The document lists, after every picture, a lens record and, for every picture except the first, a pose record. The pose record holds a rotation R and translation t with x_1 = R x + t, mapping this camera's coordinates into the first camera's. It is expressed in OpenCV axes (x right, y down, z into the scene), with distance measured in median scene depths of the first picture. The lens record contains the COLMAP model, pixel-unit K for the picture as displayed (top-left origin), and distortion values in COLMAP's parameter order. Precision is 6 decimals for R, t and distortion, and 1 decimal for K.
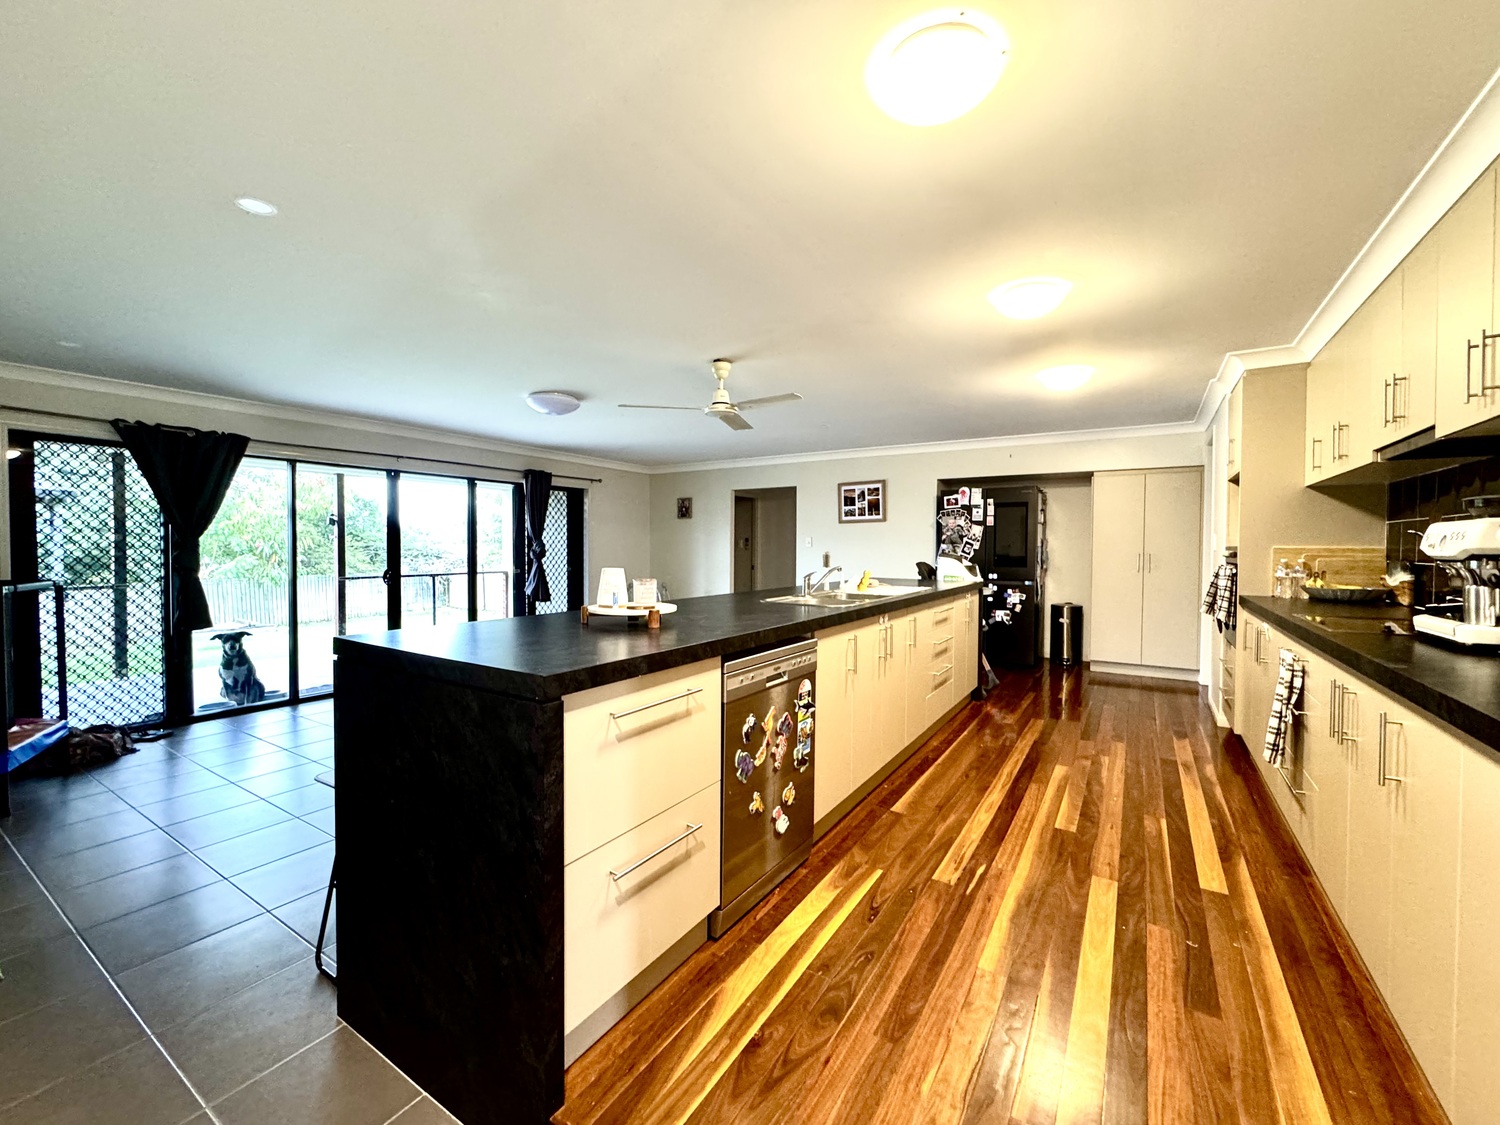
lens RADIAL K [[607.7, 0, 755.1], [0, 607.7, 558.9], [0, 0, 1]] dist [-0.000183, -0.000027]
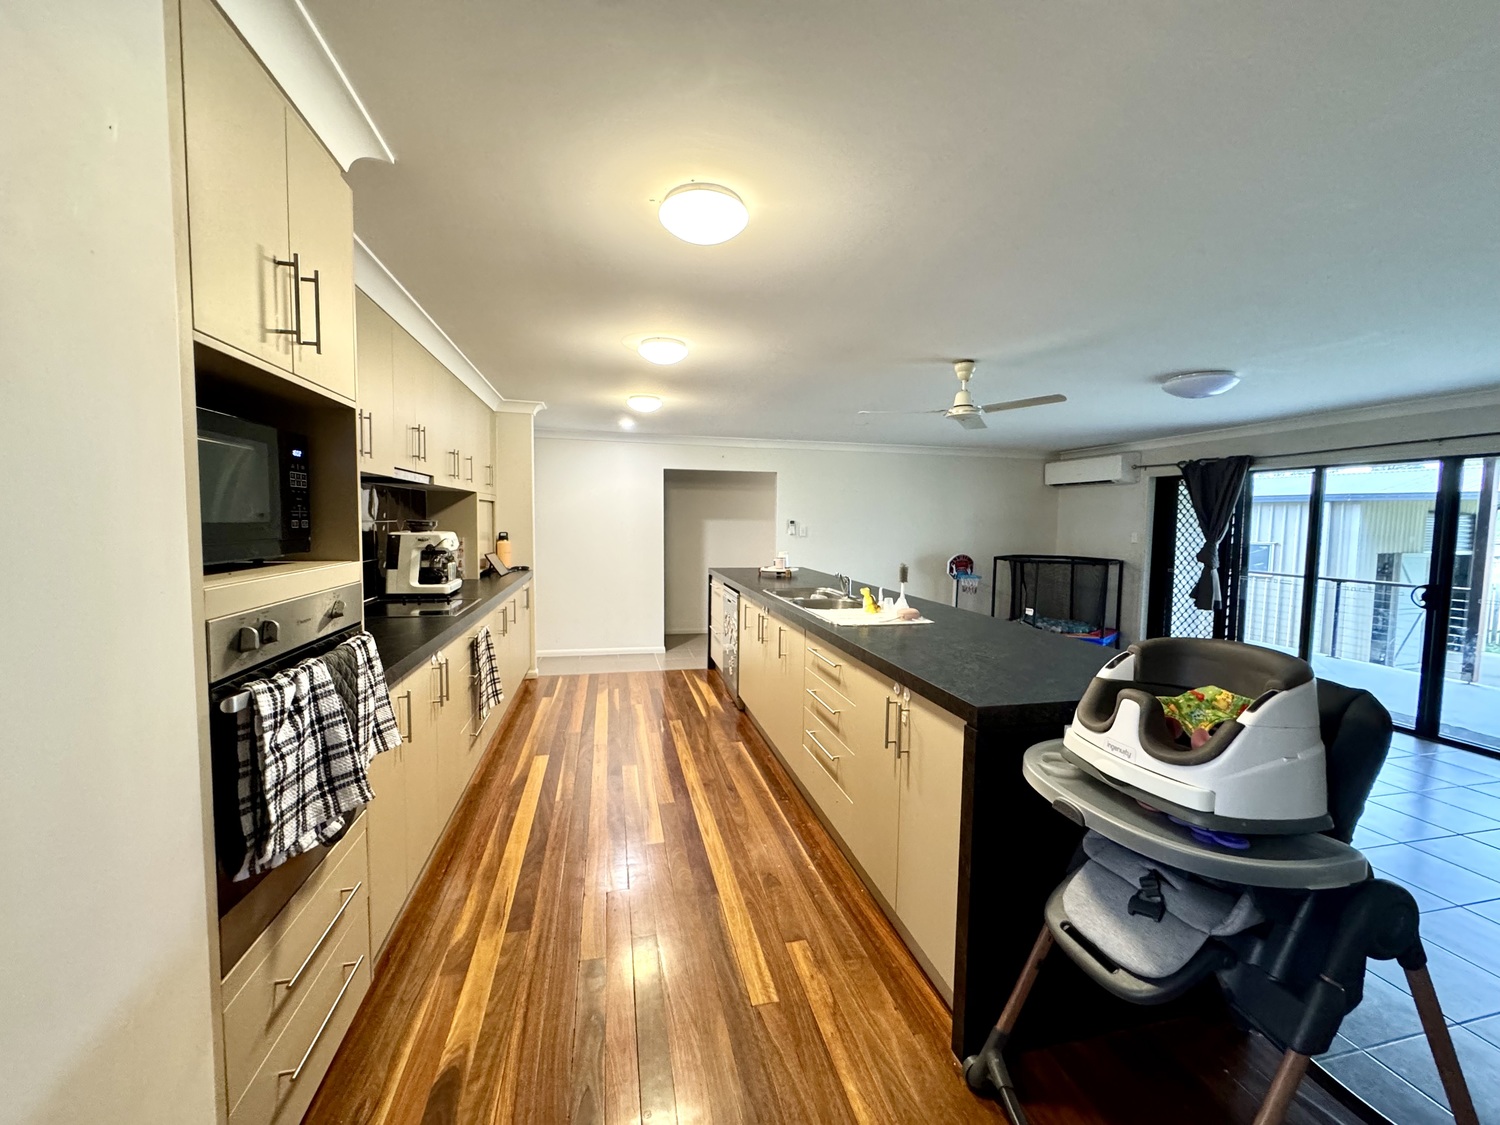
lens RADIAL K [[607.7, 0, 755.1], [0, 607.7, 558.9], [0, 0, 1]] dist [-0.000183, -0.000027]
pose [[-0.695722, 0.035259, -0.717445, 0.551950], [-0.035079, 0.995935, 0.082962, -0.052471], [0.717454, 0.082886, -0.691657, 0.913276]]
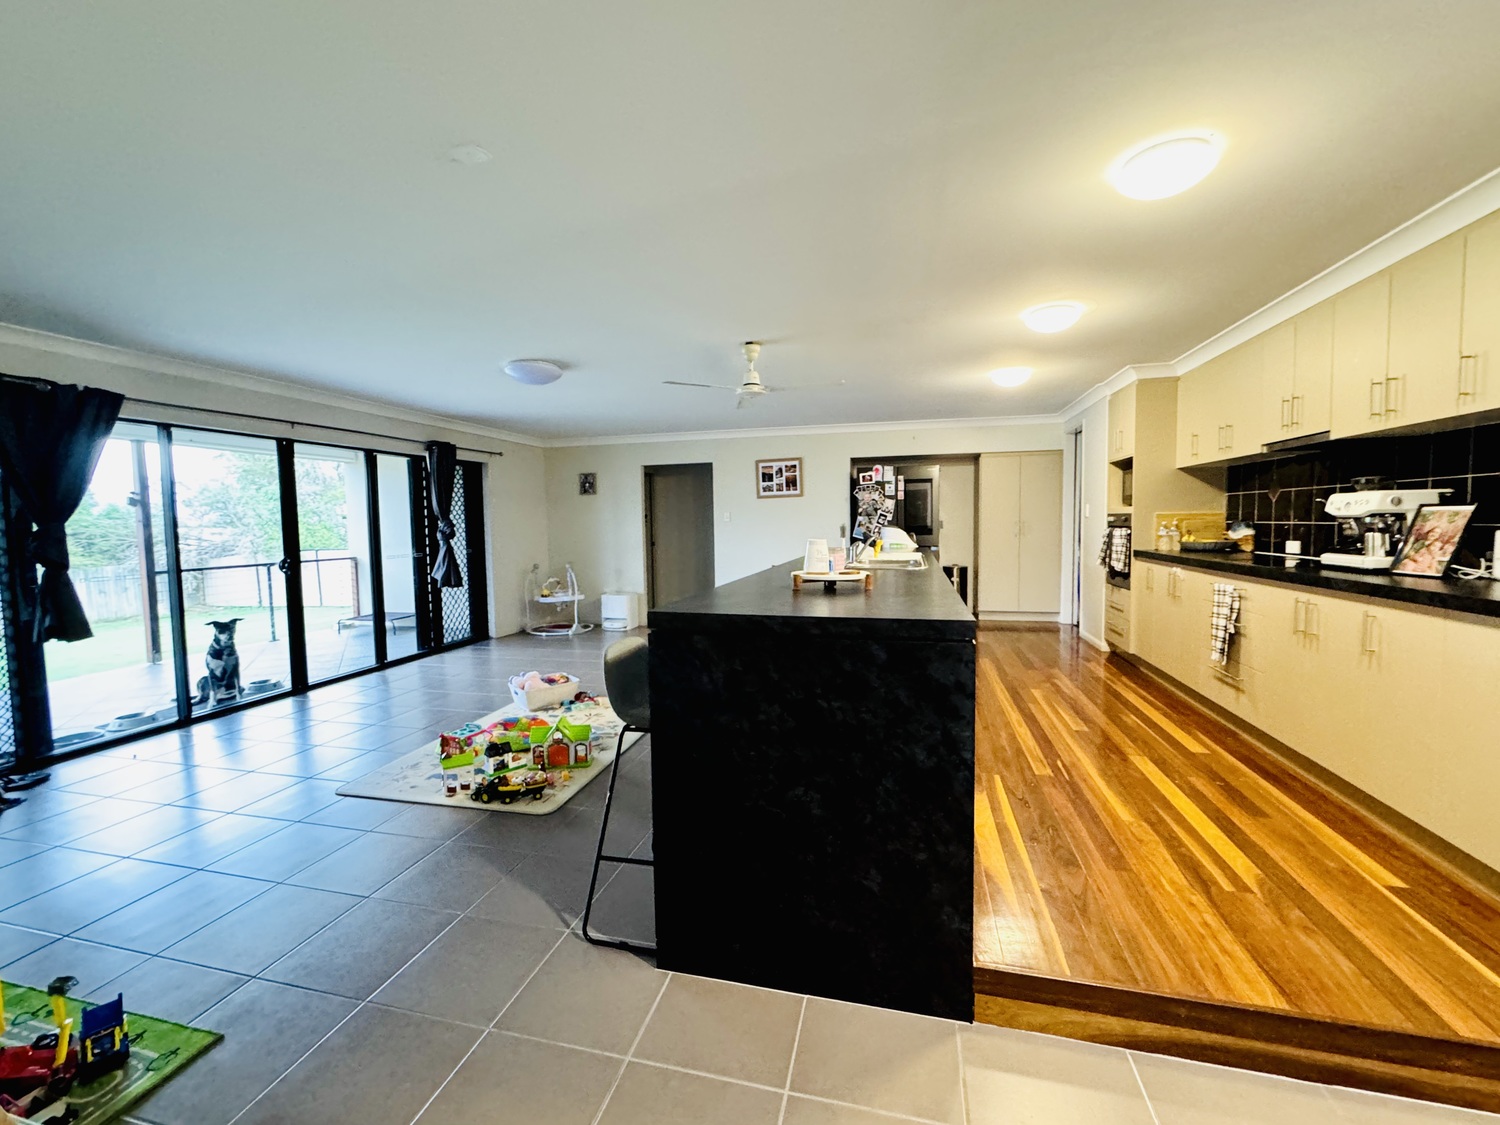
lens RADIAL K [[611.8, 0, 755.6], [0, 611.8, 558.0], [0, 0, 1]] dist [-0.002796, -0.000214]
pose [[0.950846, -0.037324, 0.307405, -0.243440], [0.025728, 0.998799, 0.041692, 0.000275], [-0.308592, -0.031734, 0.950665, -0.011212]]
